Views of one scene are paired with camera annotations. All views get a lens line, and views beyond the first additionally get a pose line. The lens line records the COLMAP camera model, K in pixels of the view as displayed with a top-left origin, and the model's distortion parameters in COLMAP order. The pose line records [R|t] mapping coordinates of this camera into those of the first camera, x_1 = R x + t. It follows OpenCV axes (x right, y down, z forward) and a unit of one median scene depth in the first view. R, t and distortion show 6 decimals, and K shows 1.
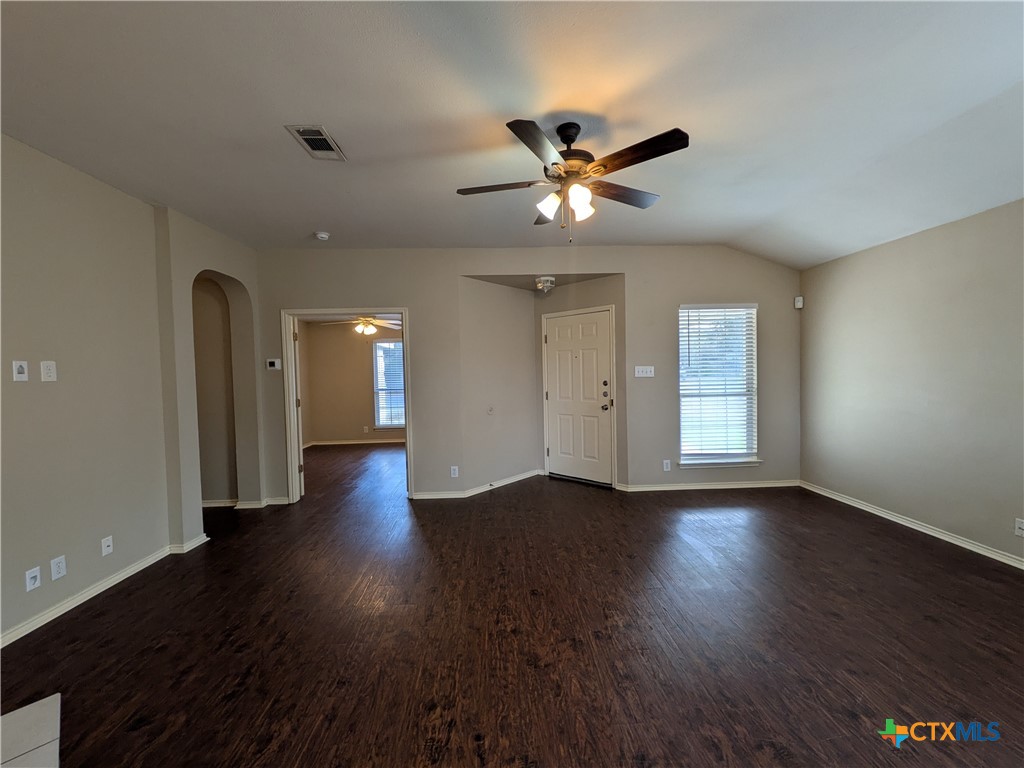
lens RADIAL K [[405.6, 0, 512.1], [0, 405.6, 382.0], [0, 0, 1]] dist [-0.000494, -0.000199]
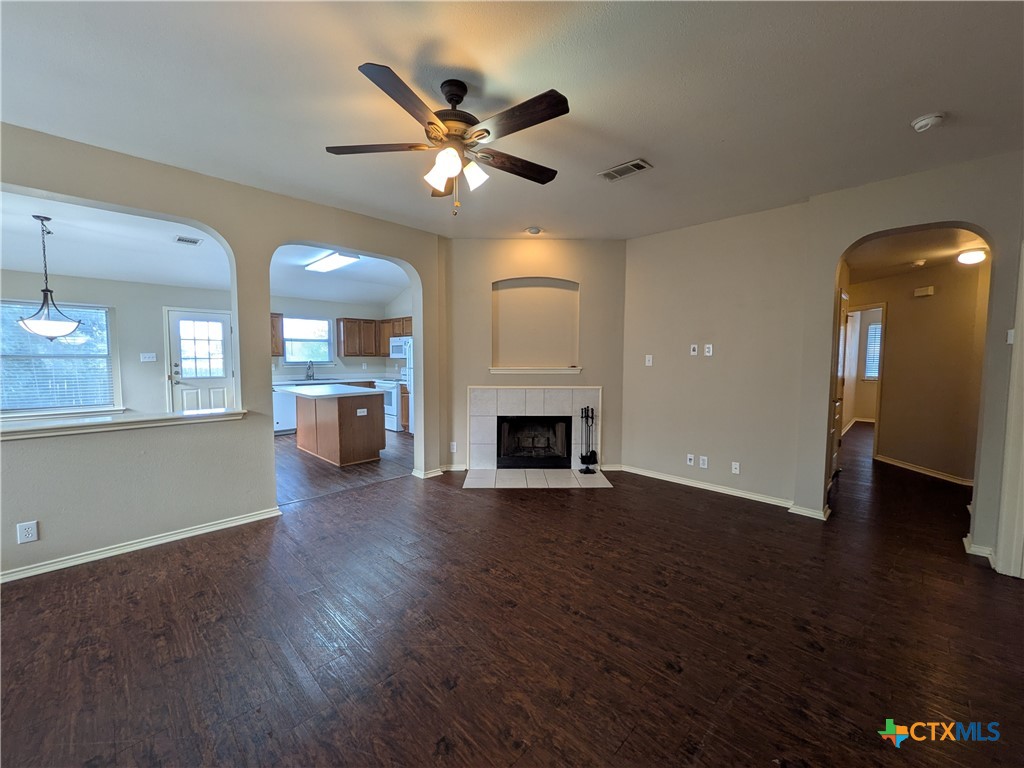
lens RADIAL K [[405.6, 0, 512.1], [0, 405.6, 382.0], [0, 0, 1]] dist [-0.000494, -0.000199]
pose [[-0.732324, 0.064693, -0.677877, 0.631553], [-0.004780, 0.994964, 0.100117, -0.057258], [0.680940, 0.076558, -0.728327, 1.624618]]
